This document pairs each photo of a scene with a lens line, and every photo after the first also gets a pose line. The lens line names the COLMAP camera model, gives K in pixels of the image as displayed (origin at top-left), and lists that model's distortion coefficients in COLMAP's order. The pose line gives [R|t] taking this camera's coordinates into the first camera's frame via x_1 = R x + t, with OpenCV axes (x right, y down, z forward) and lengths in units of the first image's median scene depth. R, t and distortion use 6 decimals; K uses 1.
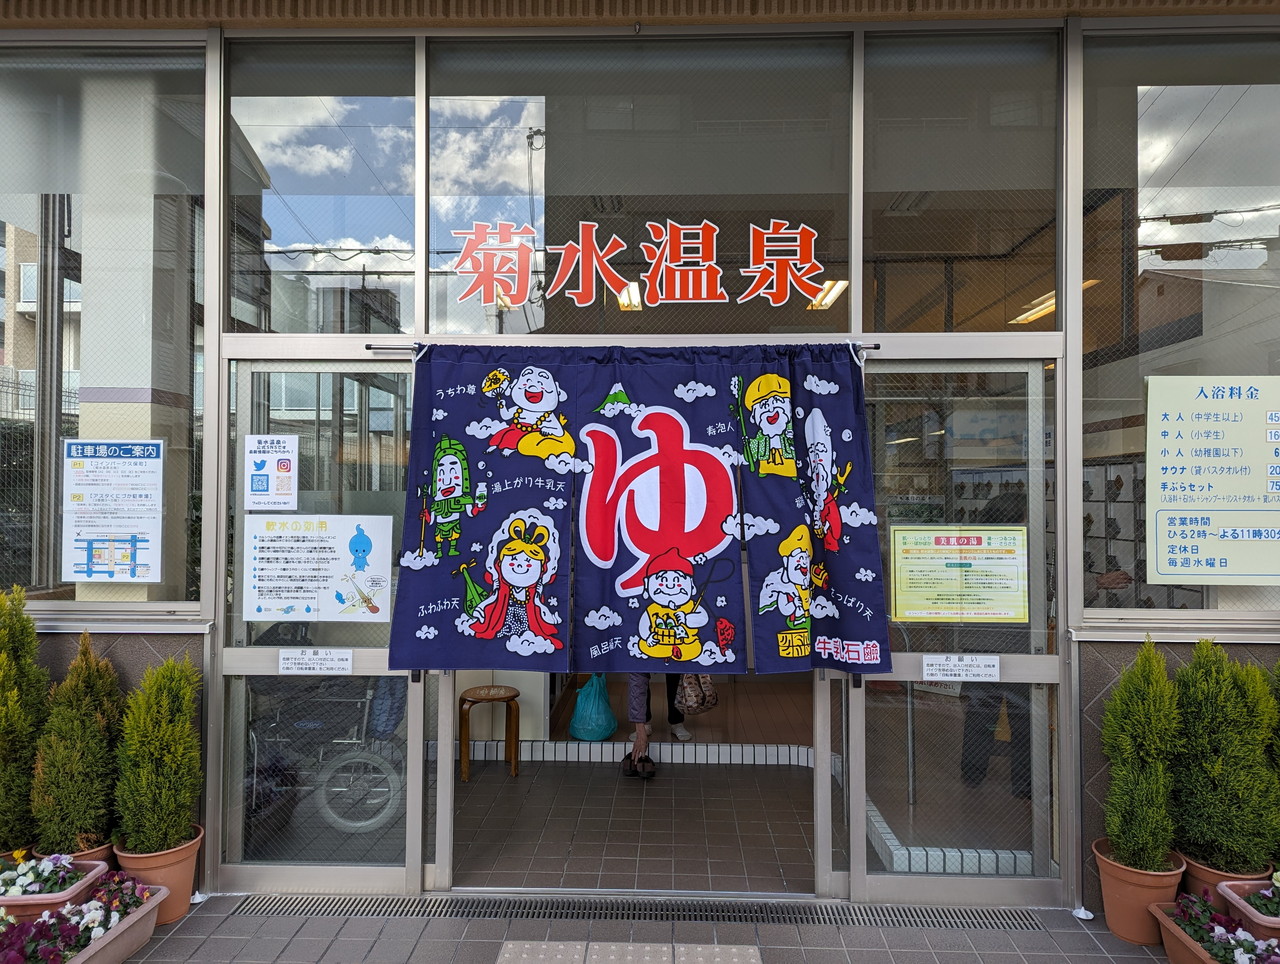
lens RADIAL K [[899.0, 0, 643.8], [0, 899.0, 489.2], [0, 0, 1]] dist [0.030645, -0.006232]
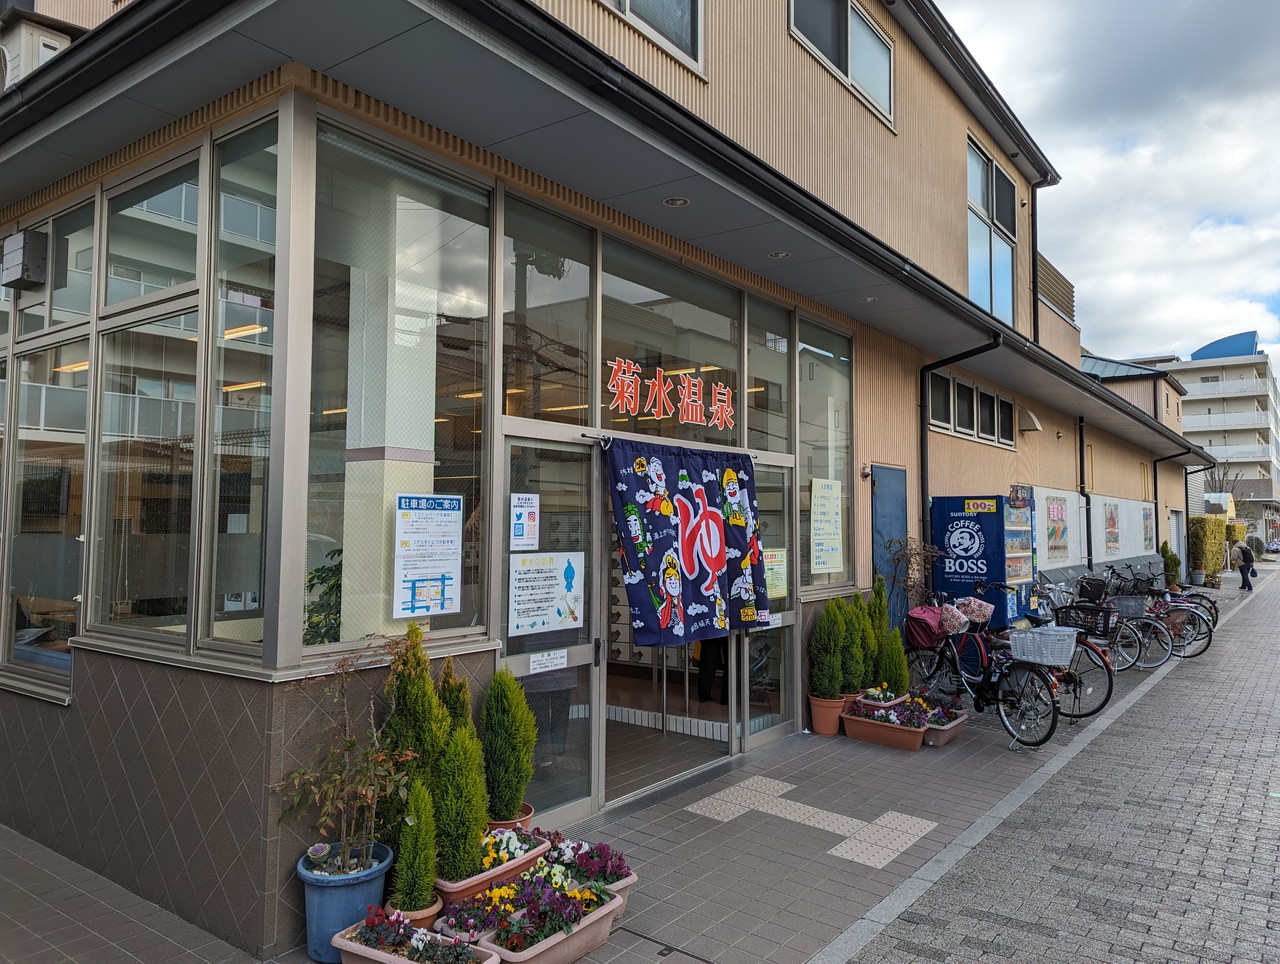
lens RADIAL K [[899.0, 0, 641.8], [0, 899.0, 468.7], [0, 0, 1]] dist [0.030645, -0.006232]
pose [[0.569073, 0.048462, 0.820858, -1.418745], [-0.017034, 0.998742, -0.047155, -0.038072], [-0.822110, 0.012852, 0.569183, 0.103189]]
